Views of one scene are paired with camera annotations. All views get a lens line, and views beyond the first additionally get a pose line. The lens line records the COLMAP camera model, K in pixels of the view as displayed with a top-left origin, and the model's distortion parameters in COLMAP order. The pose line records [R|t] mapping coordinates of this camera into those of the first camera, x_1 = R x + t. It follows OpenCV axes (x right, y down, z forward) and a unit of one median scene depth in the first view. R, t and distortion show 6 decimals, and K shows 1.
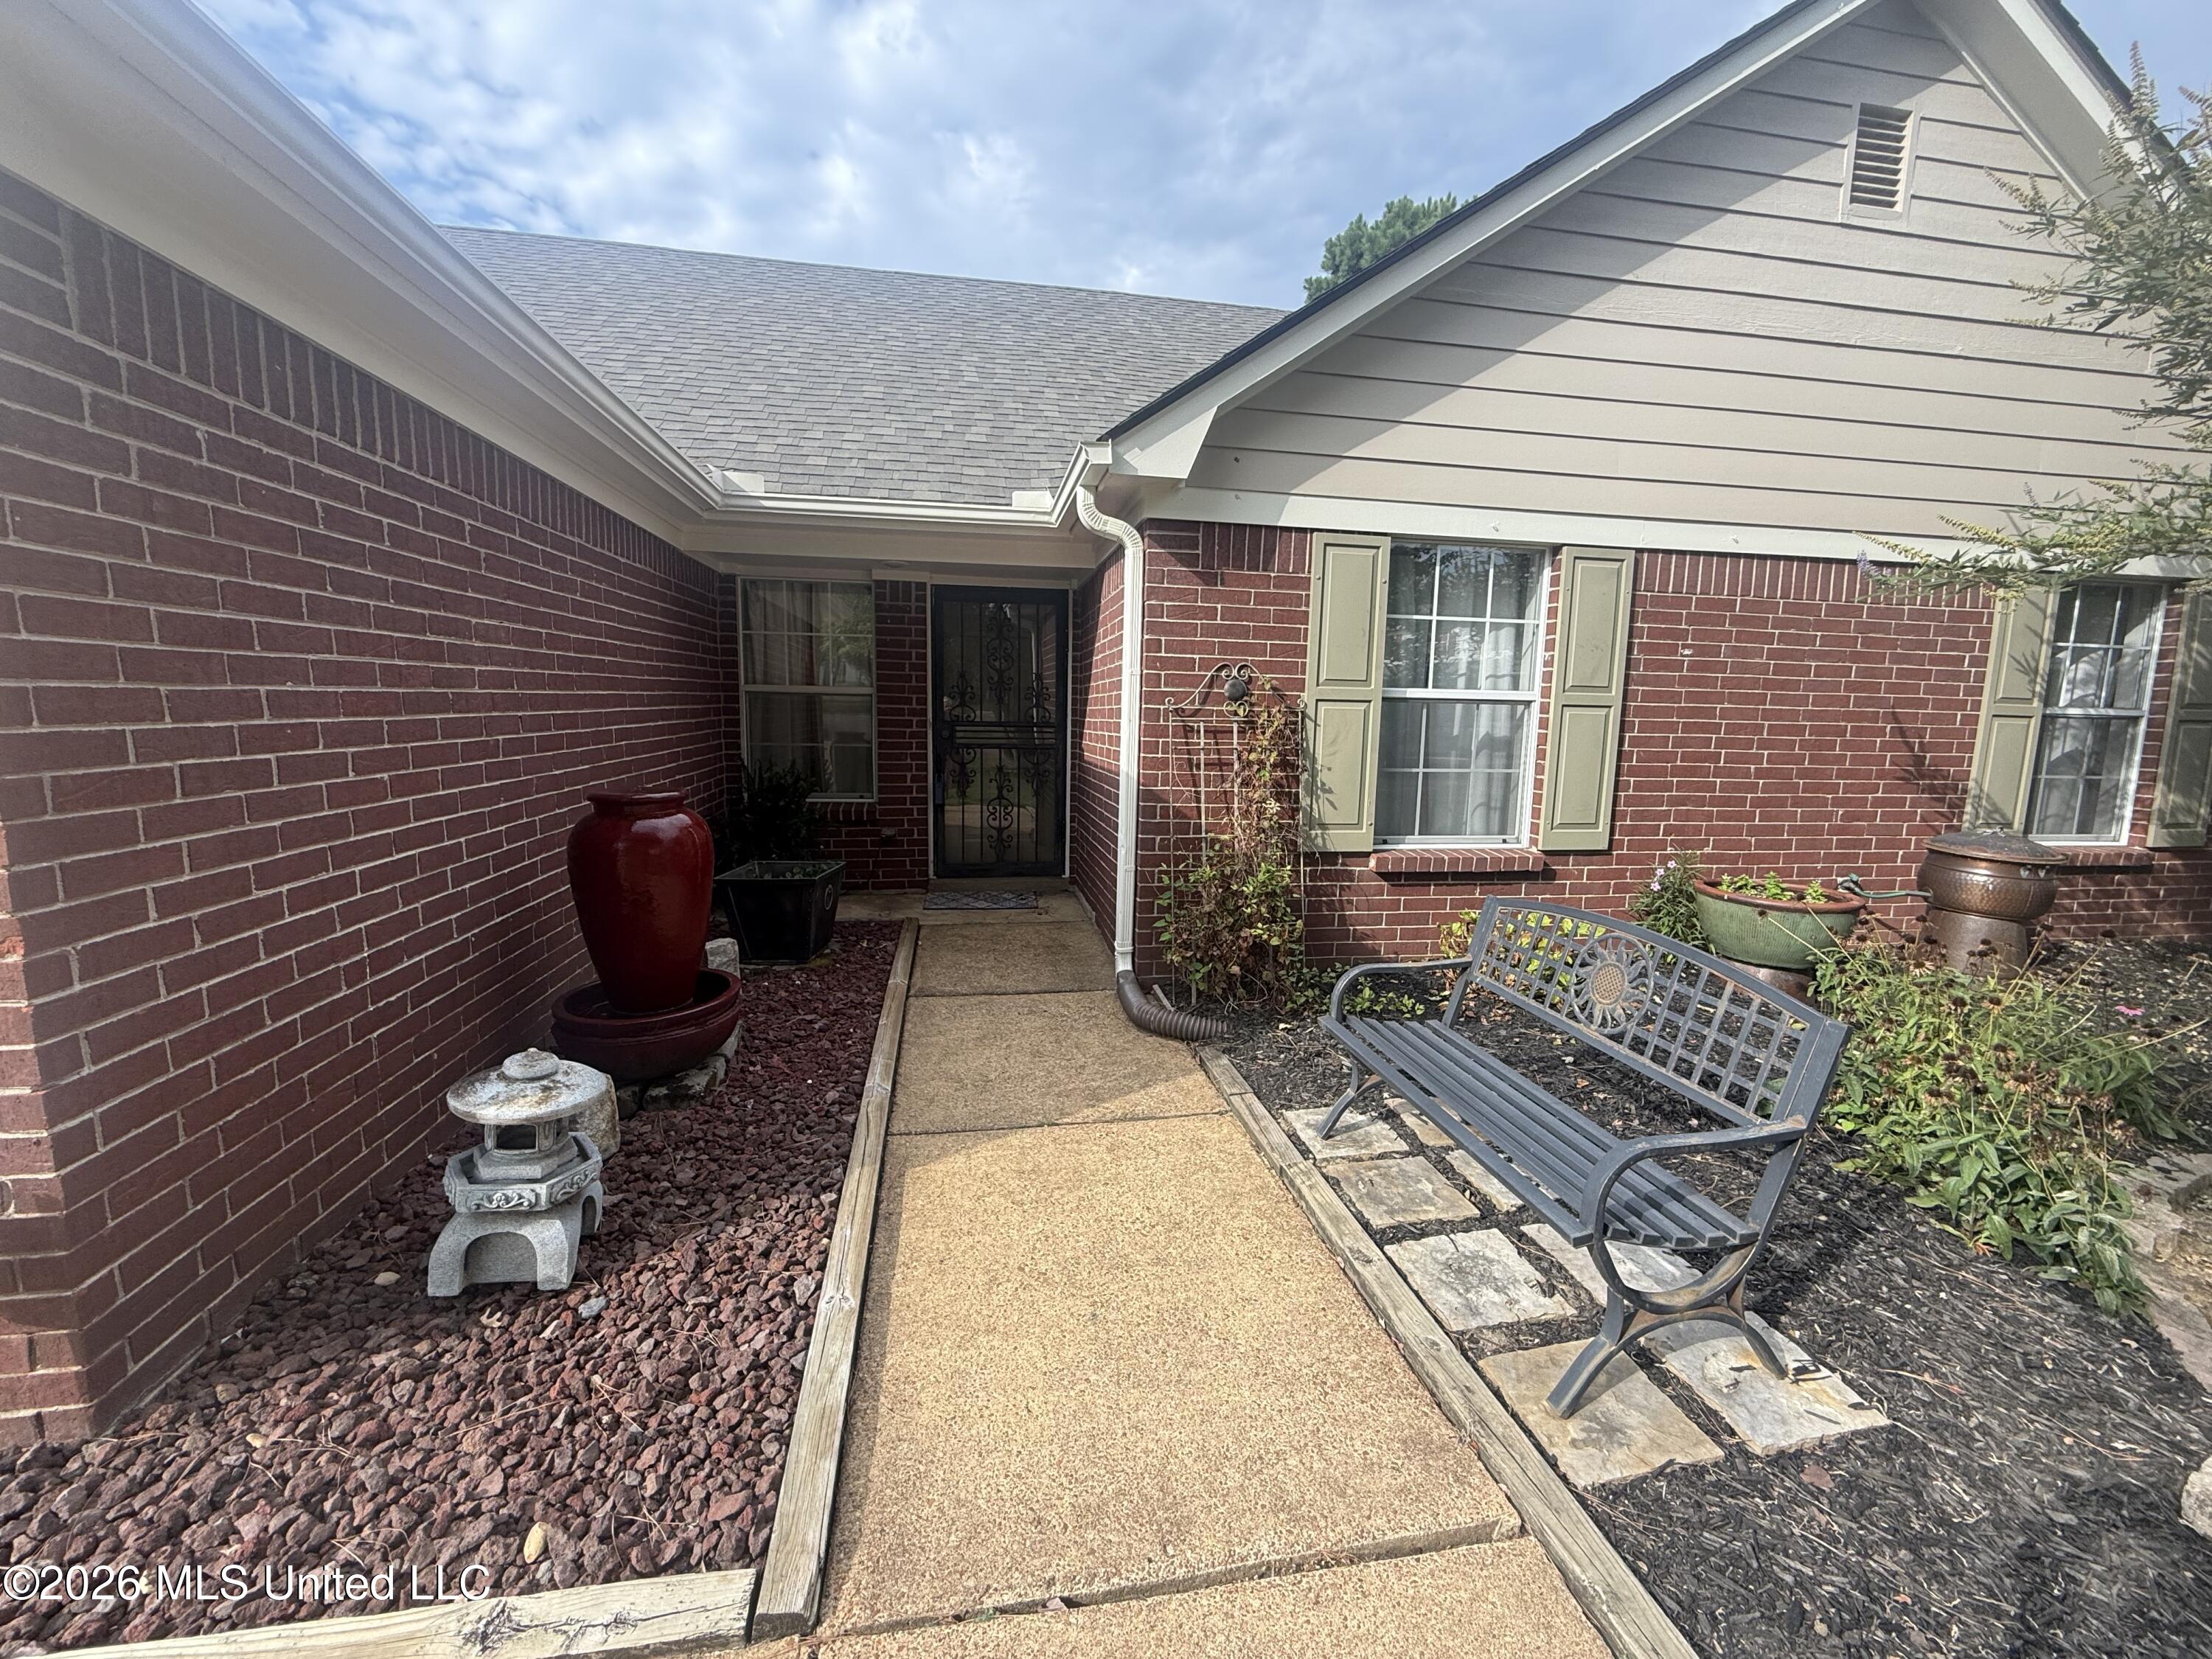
lens RADIAL K [[886.7, 0, 1096.7], [0, 886.7, 828.3], [0, 0, 1]] dist [-0.000636, 0.000036]
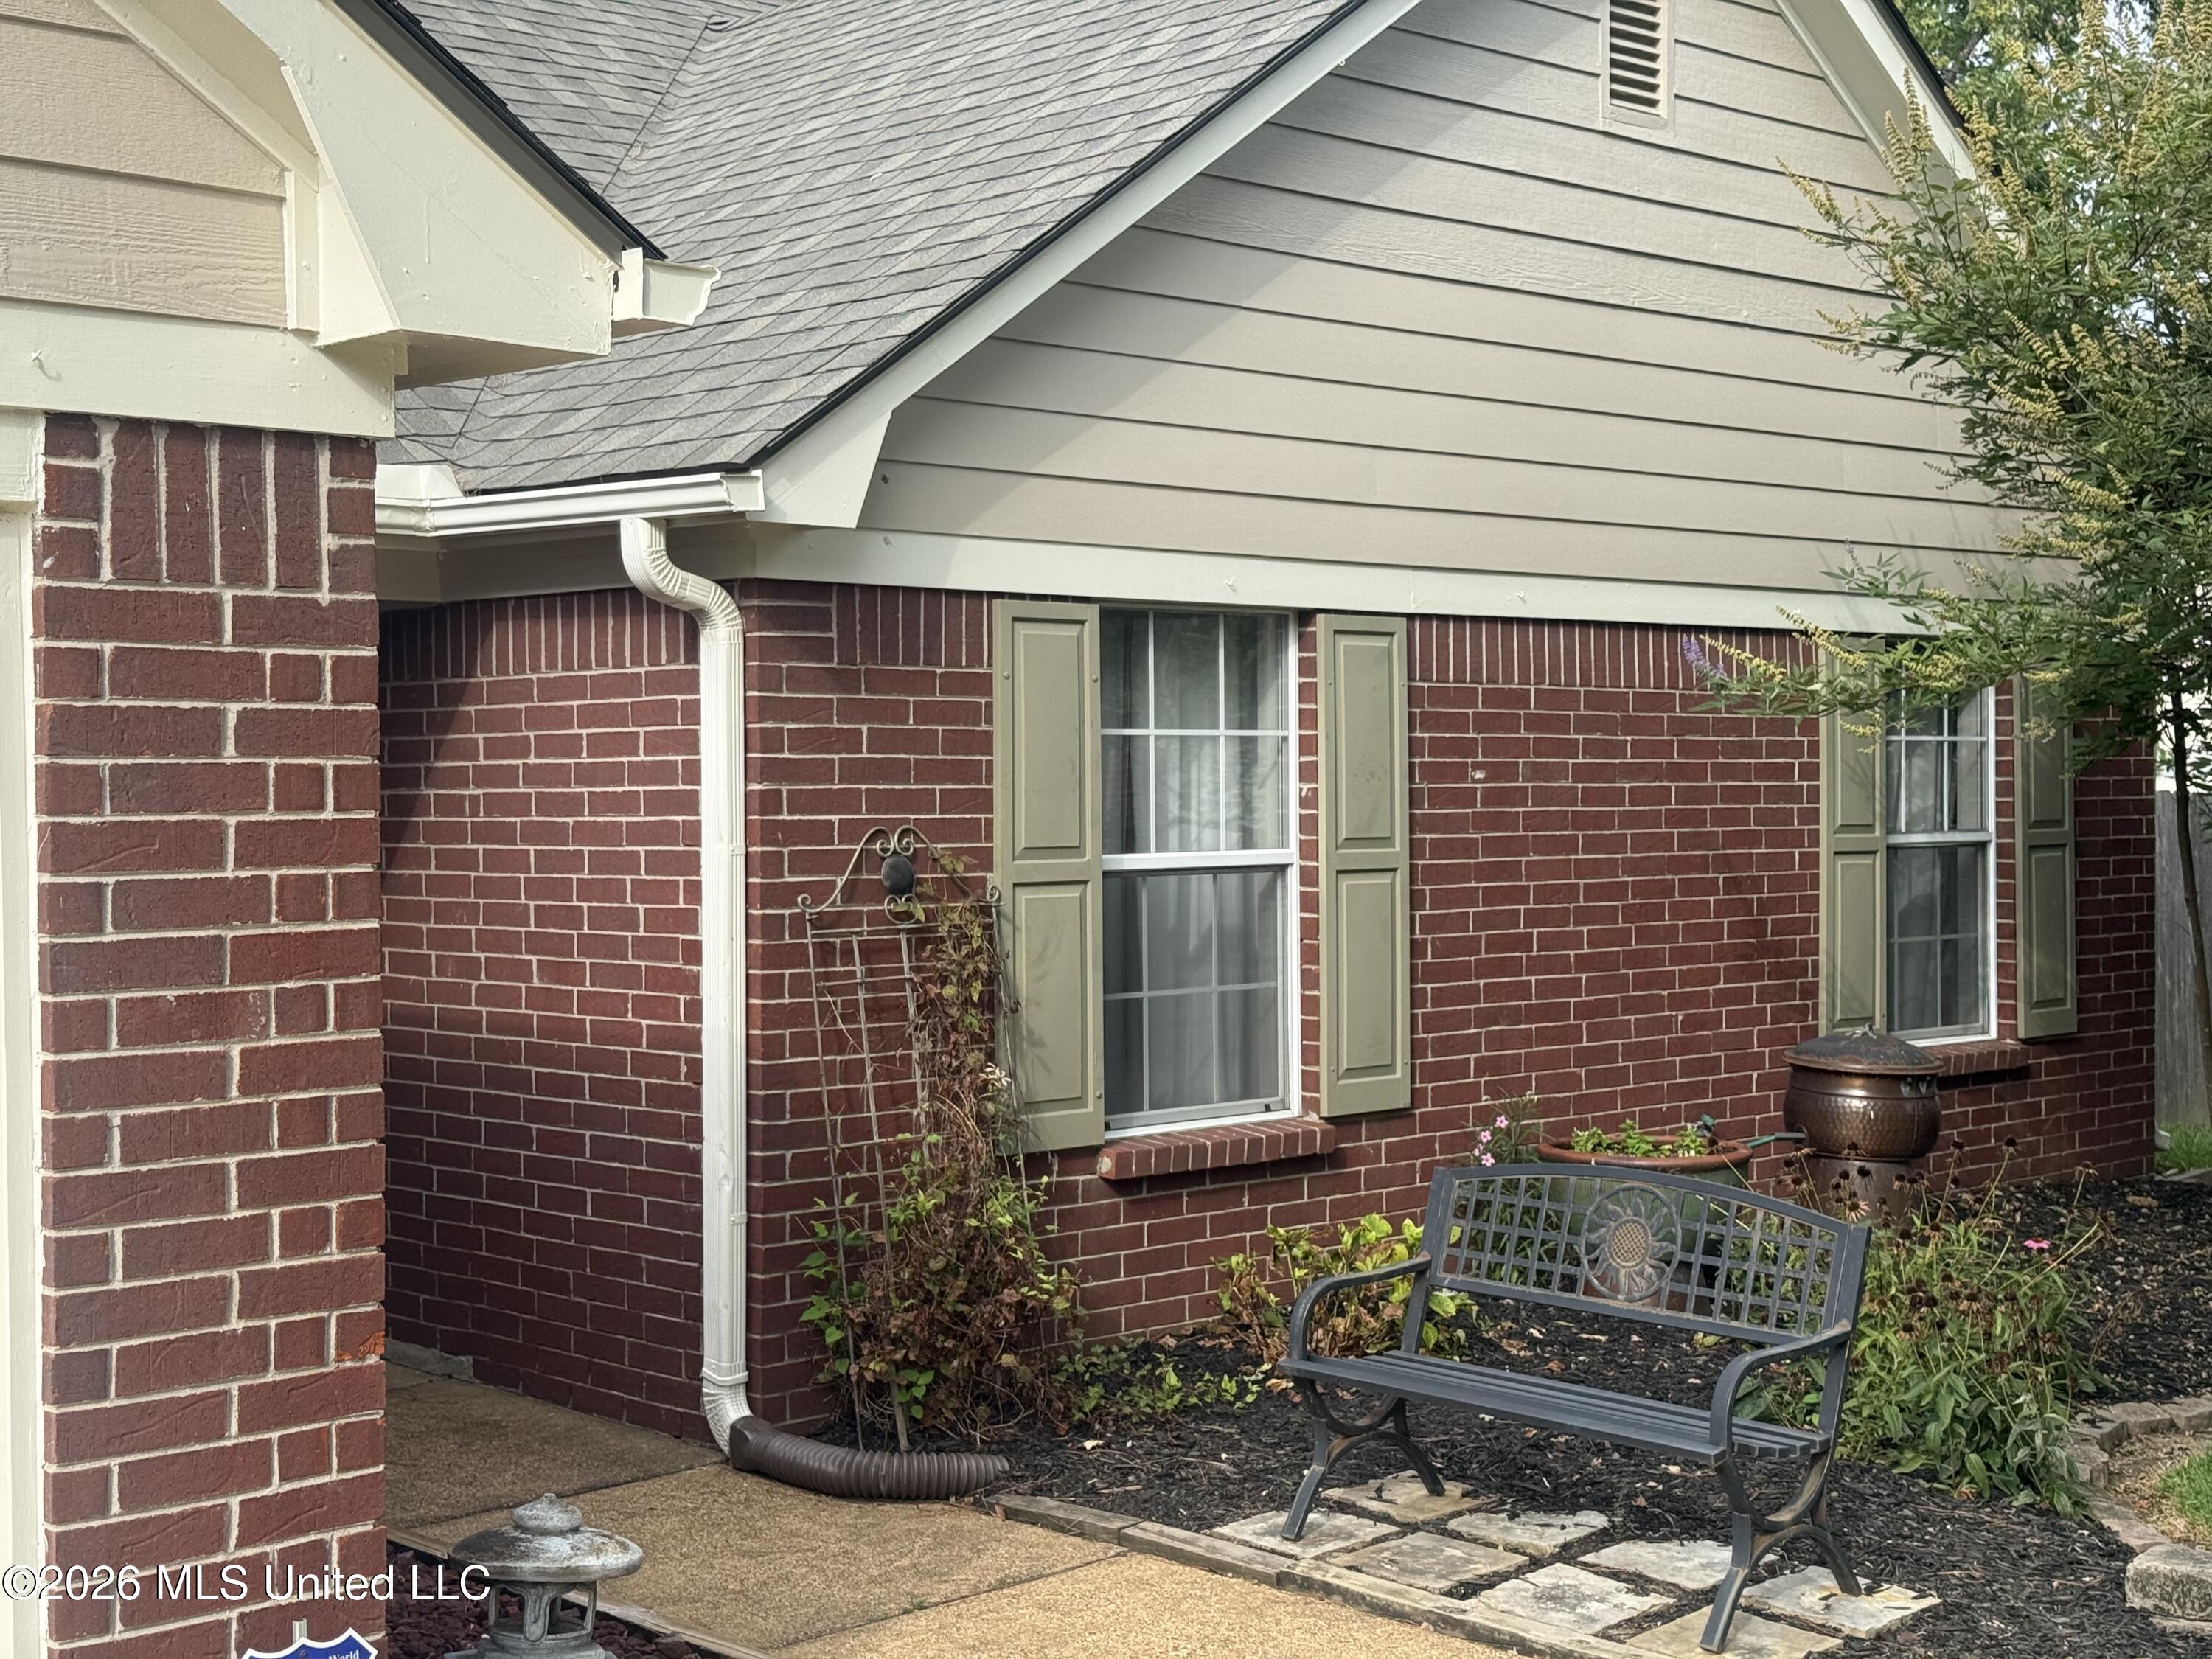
lens RADIAL K [[3118.8, 0, 1106.0], [0, 3118.8, 829.5], [0, 0, 1]] dist [0.201610, -0.422110]
pose [[0.824253, -0.035033, 0.565137, -0.800414], [0.095598, 0.992366, -0.077912, -0.017338], [-0.558093, 0.118245, 0.821310, -0.654827]]
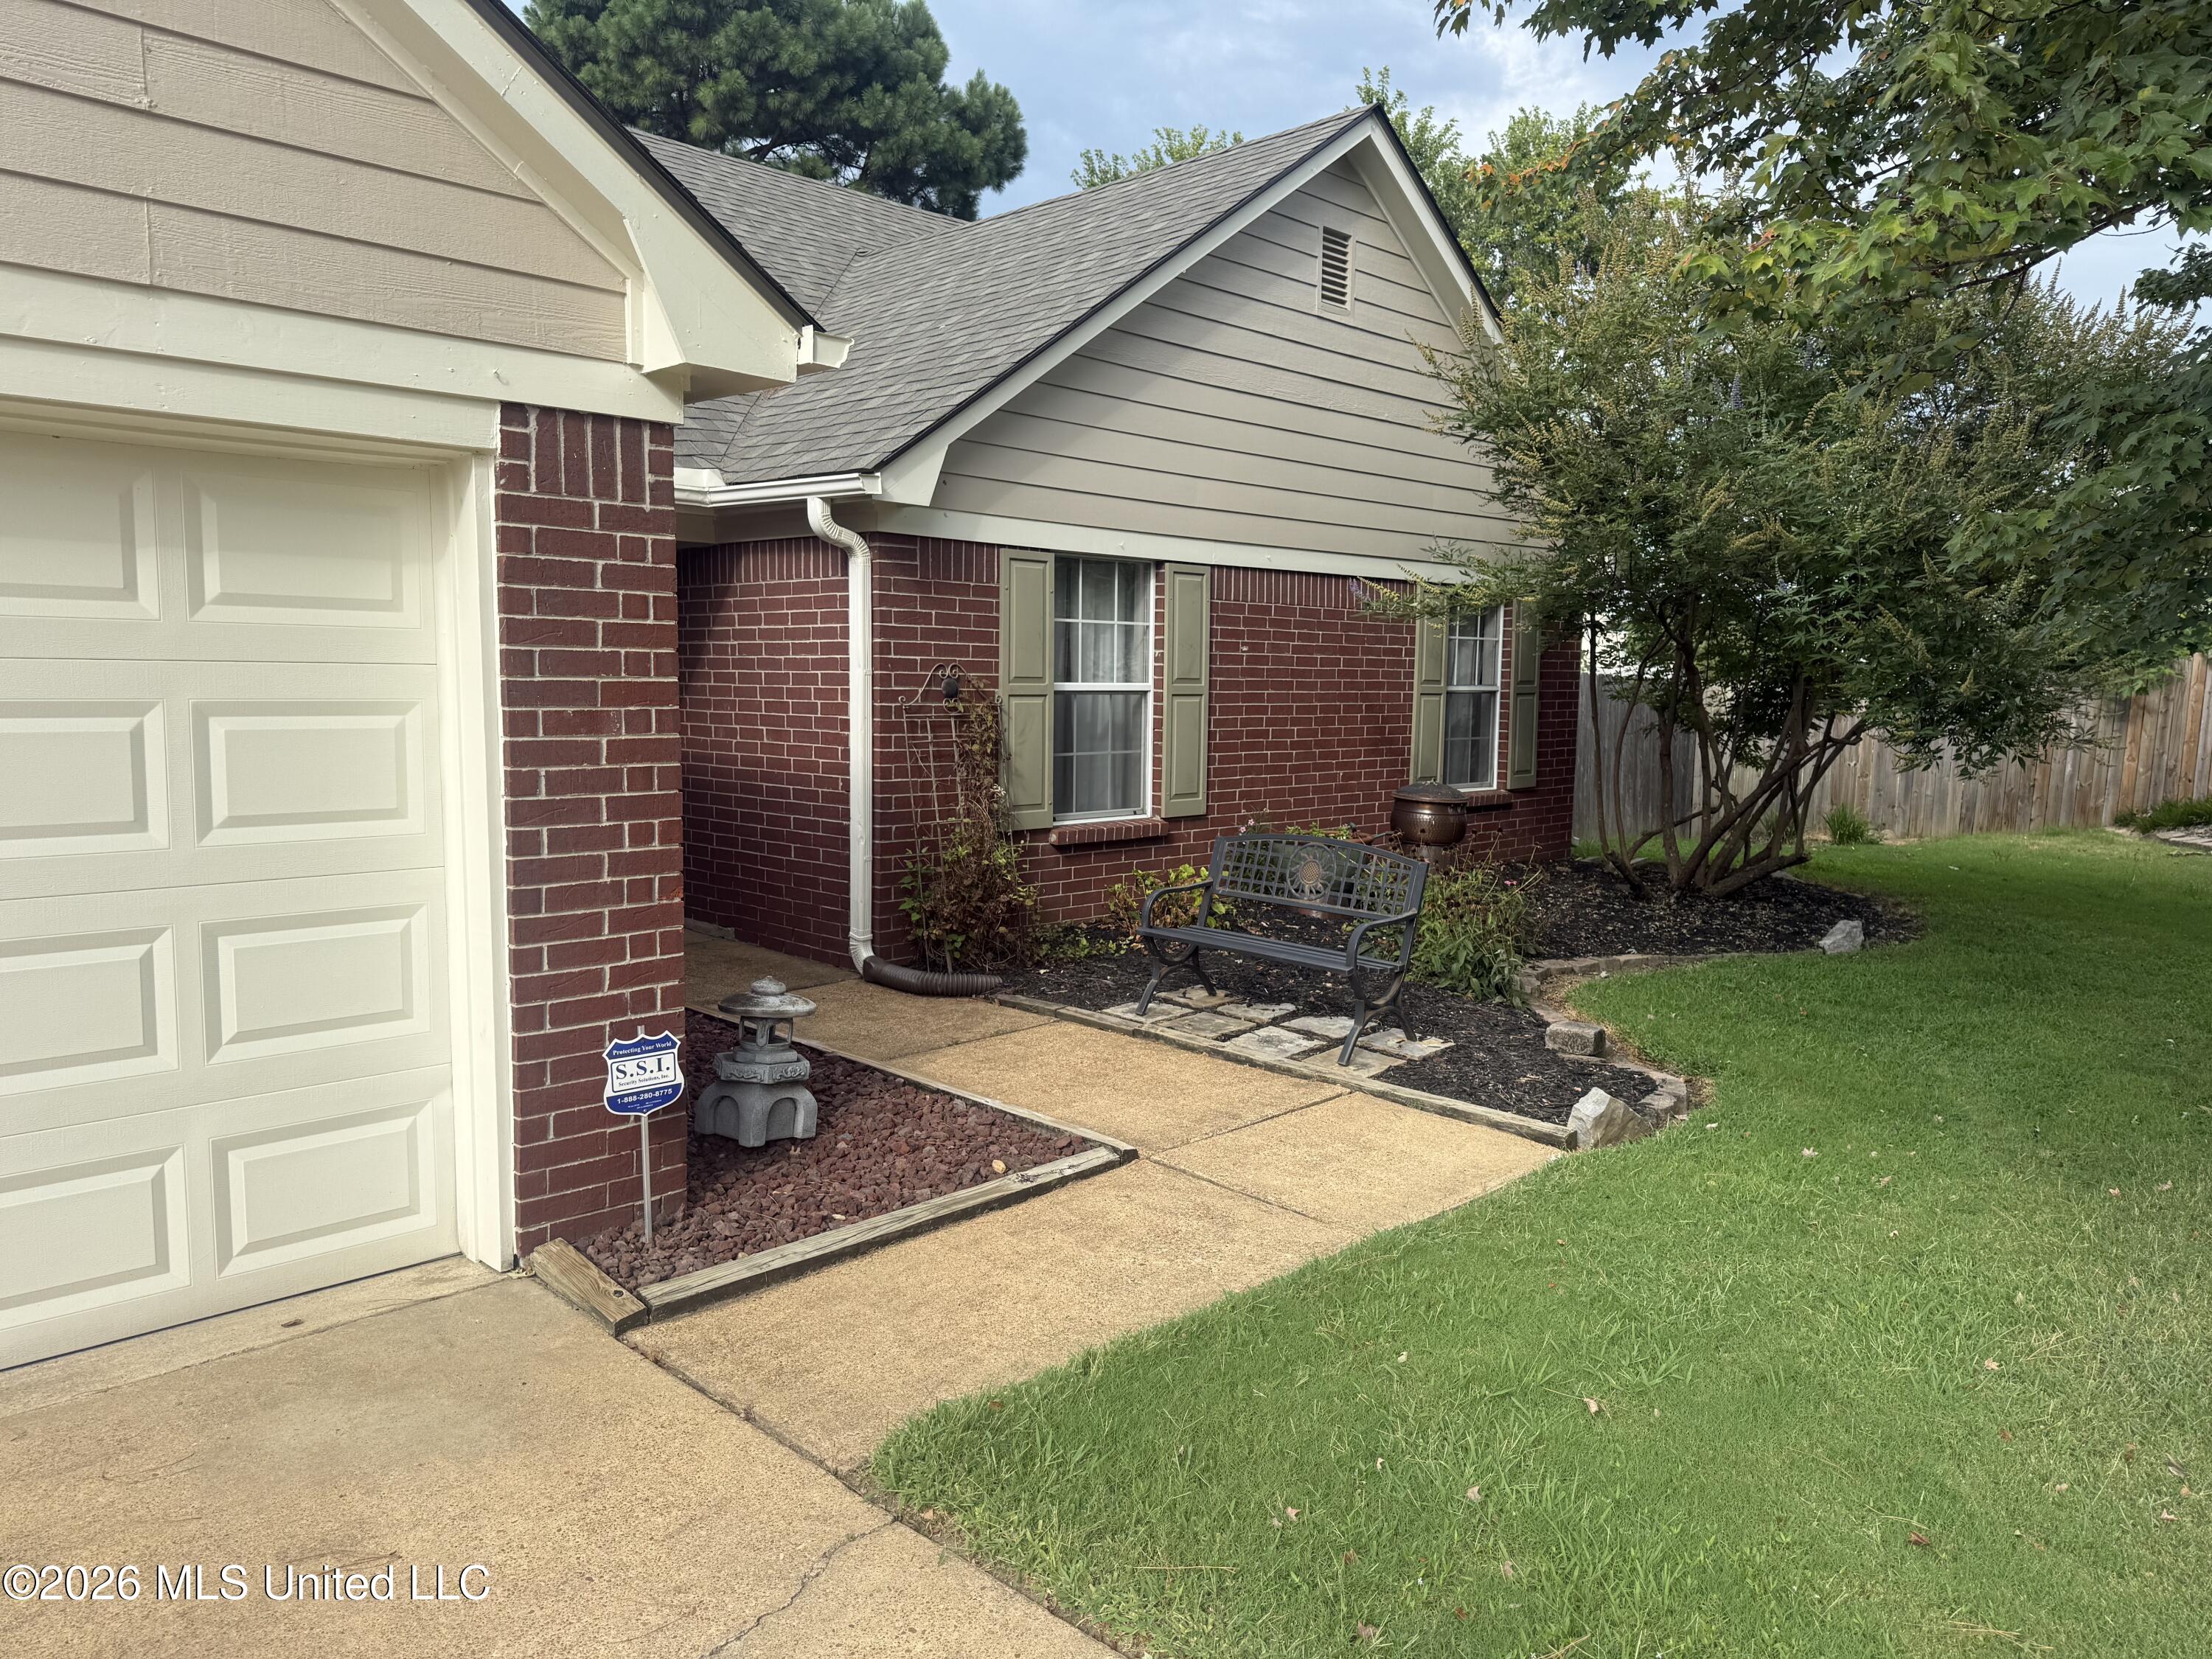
lens RADIAL K [[1559.7, 0, 1110.1], [0, 1559.7, 829.1], [0, 0, 1]] dist [0.202935, -0.452011]
pose [[0.806639, -0.067715, 0.587153, -0.792378], [0.078521, 0.996887, 0.007095, 0.019715], [-0.585806, 0.040380, 0.809445, -0.648254]]
